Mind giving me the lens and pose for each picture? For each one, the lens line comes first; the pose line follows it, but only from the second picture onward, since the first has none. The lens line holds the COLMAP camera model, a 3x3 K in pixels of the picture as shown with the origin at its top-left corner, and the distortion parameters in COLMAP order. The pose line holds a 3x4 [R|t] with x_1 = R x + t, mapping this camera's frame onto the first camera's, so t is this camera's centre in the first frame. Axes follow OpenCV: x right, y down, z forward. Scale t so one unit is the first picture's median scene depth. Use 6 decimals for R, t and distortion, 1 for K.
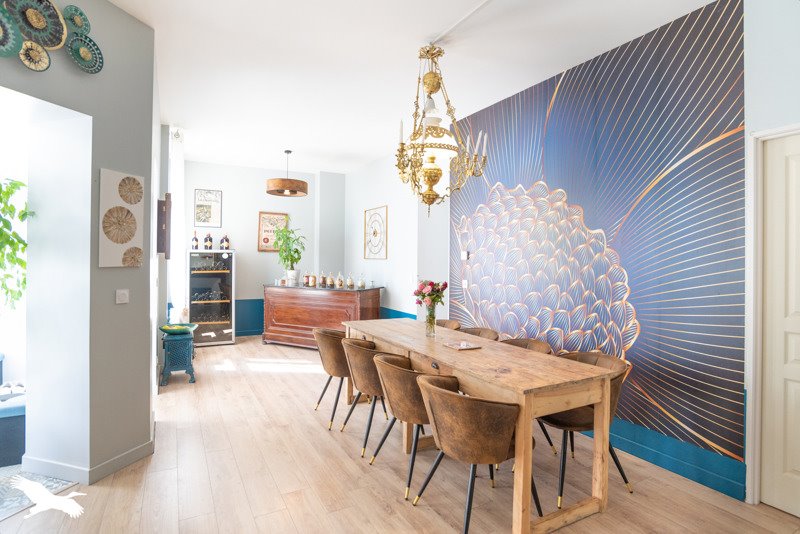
lens RADIAL K [[402.0, 0, 416.5], [0, 402.0, 266.6], [0, 0, 1]] dist [-0.059067, 0.013044]
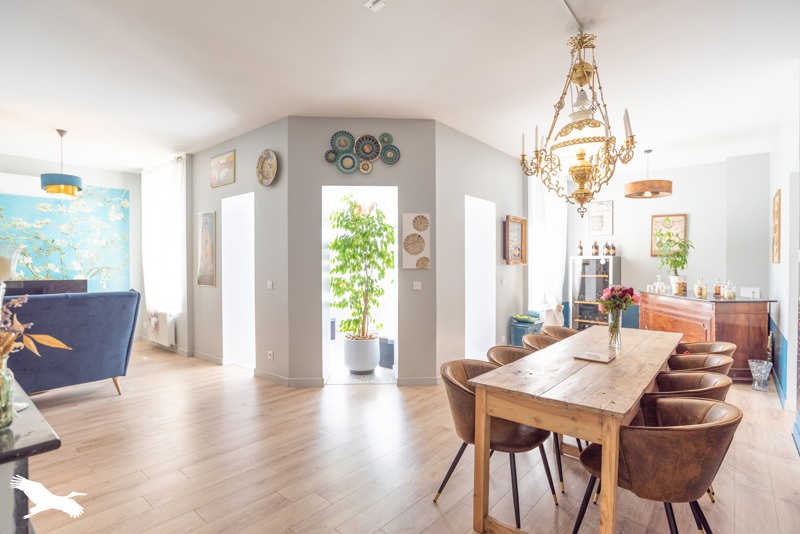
lens RADIAL K [[402.0, 0, 416.5], [0, 402.0, 266.6], [0, 0, 1]] dist [-0.059067, 0.013044]
pose [[0.387152, -0.006249, -0.921995, 0.838085], [-0.010588, 0.999881, -0.011223, 0.011170], [0.921955, 0.014107, 0.387040, 0.308754]]
